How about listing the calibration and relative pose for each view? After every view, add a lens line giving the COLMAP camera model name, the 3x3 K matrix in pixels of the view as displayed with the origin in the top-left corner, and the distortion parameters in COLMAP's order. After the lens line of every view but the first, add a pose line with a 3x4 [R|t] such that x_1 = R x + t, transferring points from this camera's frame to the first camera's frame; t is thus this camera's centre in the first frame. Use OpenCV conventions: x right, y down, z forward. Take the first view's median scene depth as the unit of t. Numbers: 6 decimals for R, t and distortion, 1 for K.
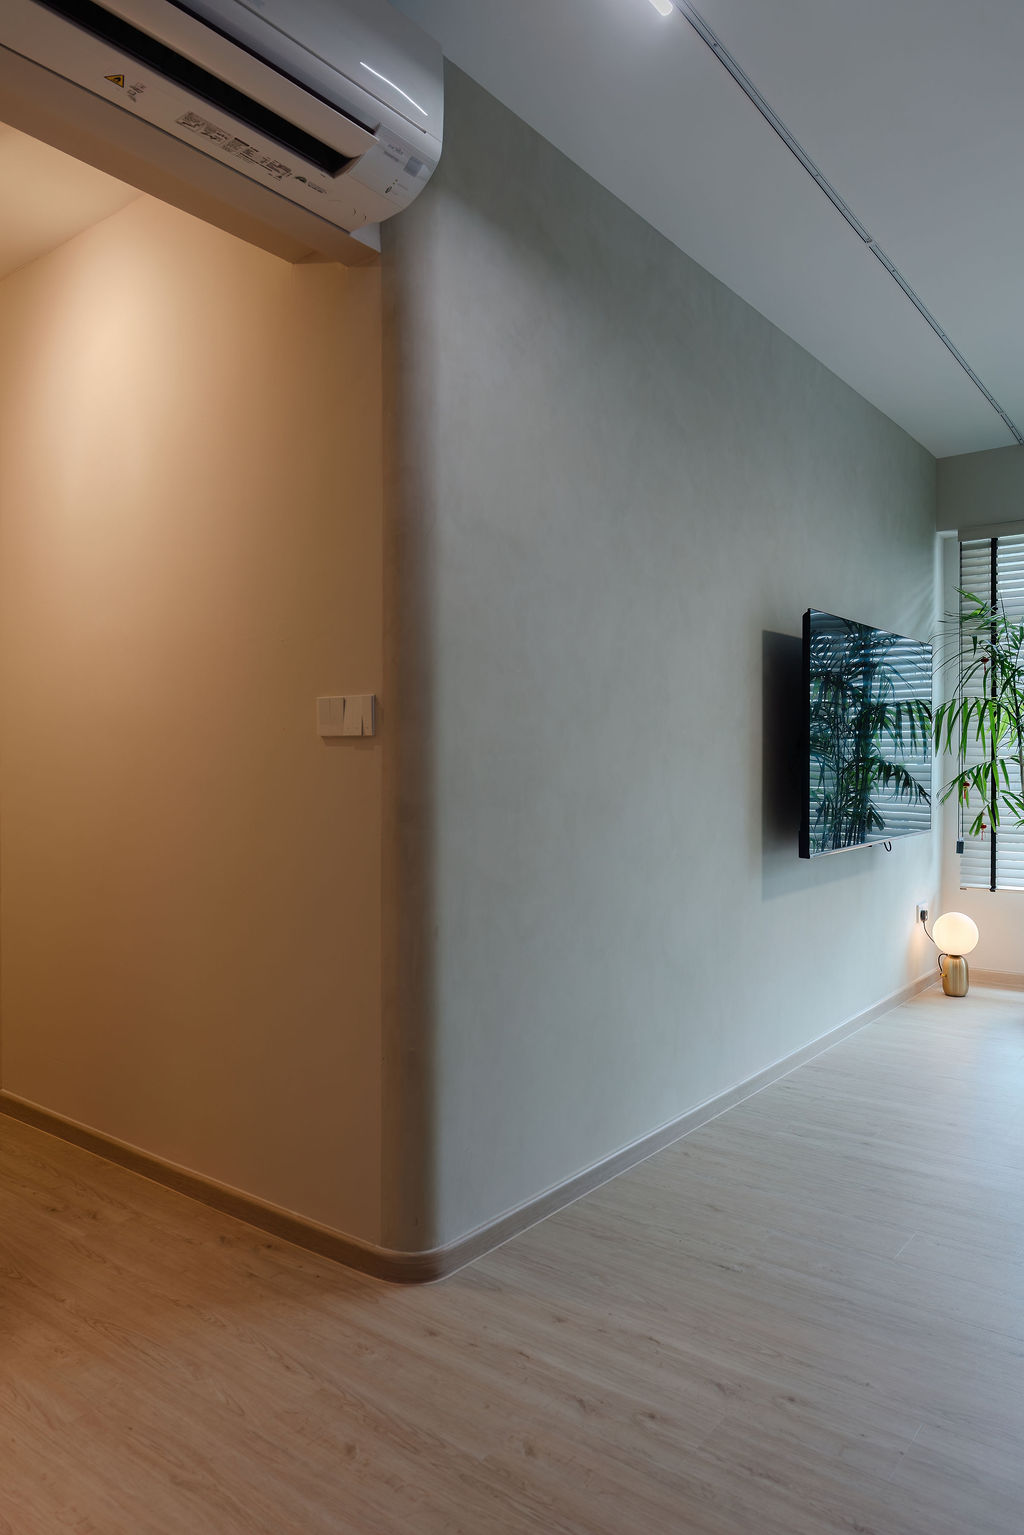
lens RADIAL K [[1035.2, 0, 504.3], [0, 1035.2, 780.9], [0, 0, 1]] dist [-0.005948, -0.002761]
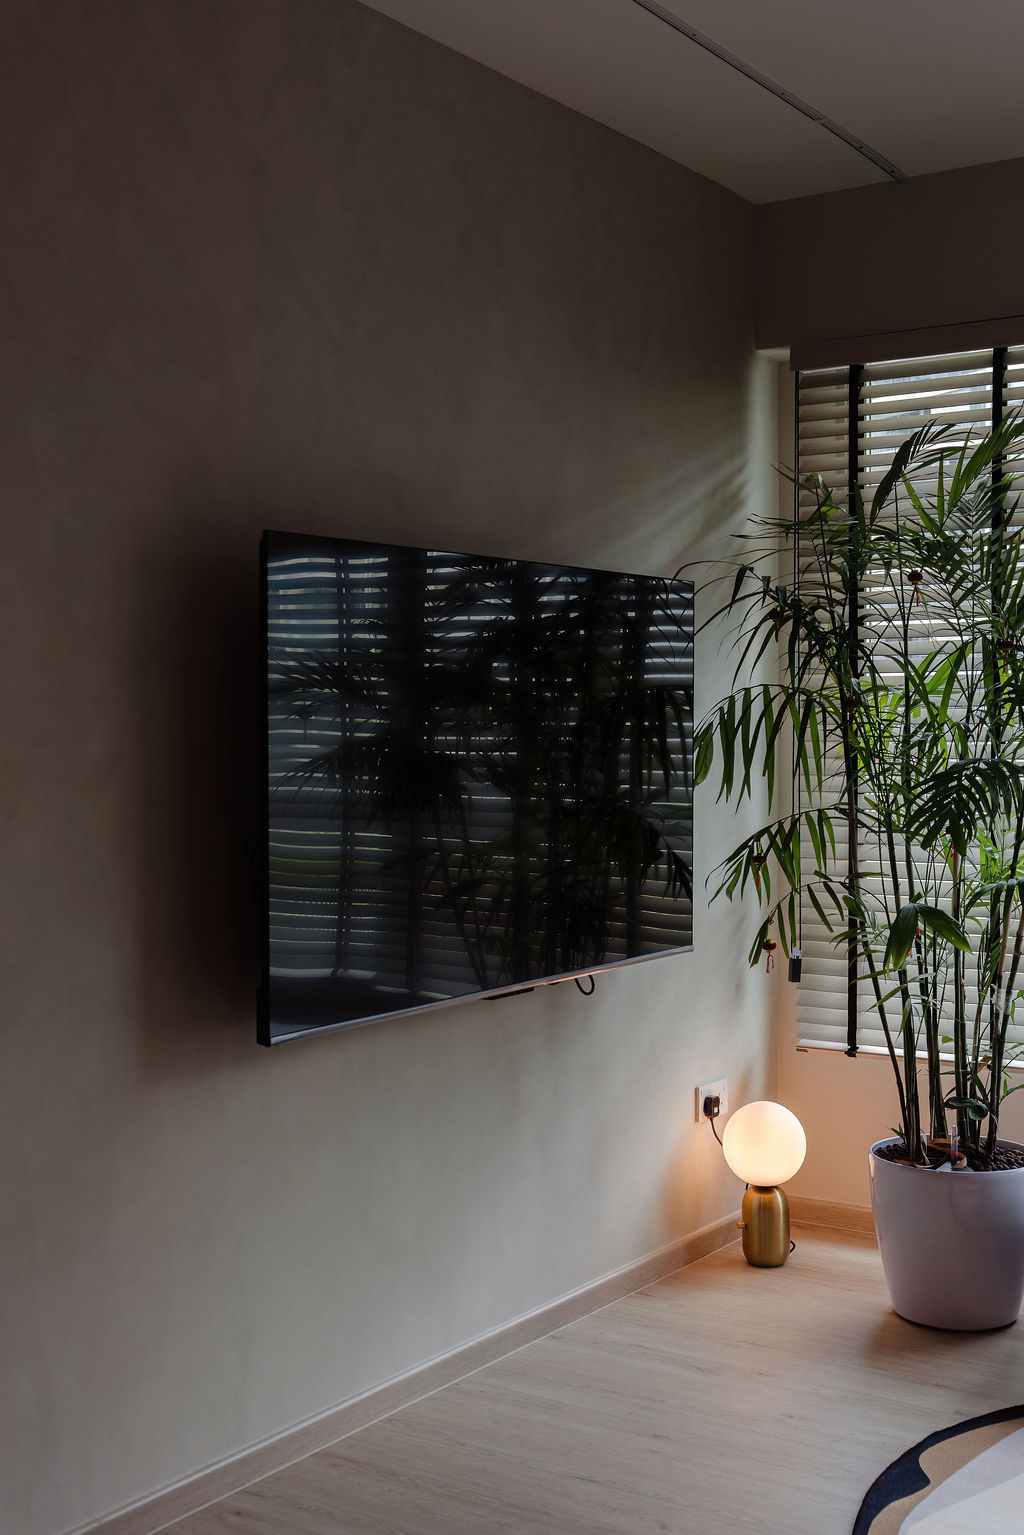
lens RADIAL K [[1883.9, 0, 519.2], [0, 1883.9, 781.5], [0, 0, 1]] dist [0.006162, 0.000000]
pose [[0.998264, -0.000976, 0.058884, 0.259965], [0.000047, 0.999876, 0.015772, -0.045496], [-0.058892, -0.015742, 0.998140, 0.080878]]
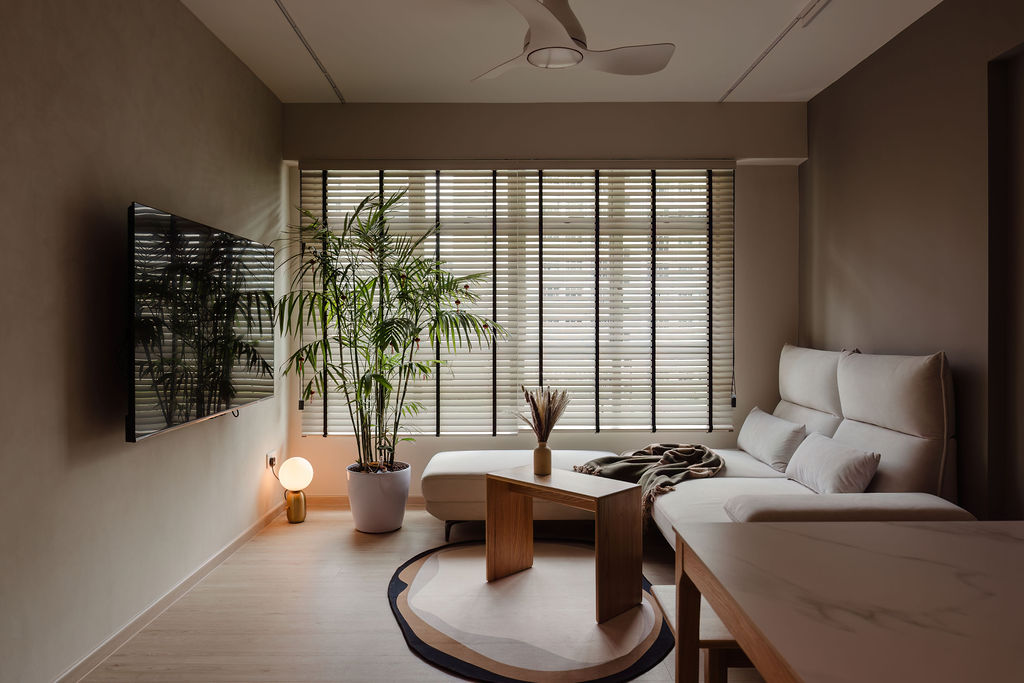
lens RADIAL K [[690.6, 0, 509.9], [0, 690.6, 336.3], [0, 0, 1]] dist [-0.005948, -0.002761]
pose [[0.790435, -0.003528, 0.612536, 0.121538], [0.005348, 0.999985, -0.001141, -0.020640], [-0.612523, 0.004178, 0.790442, 0.158935]]
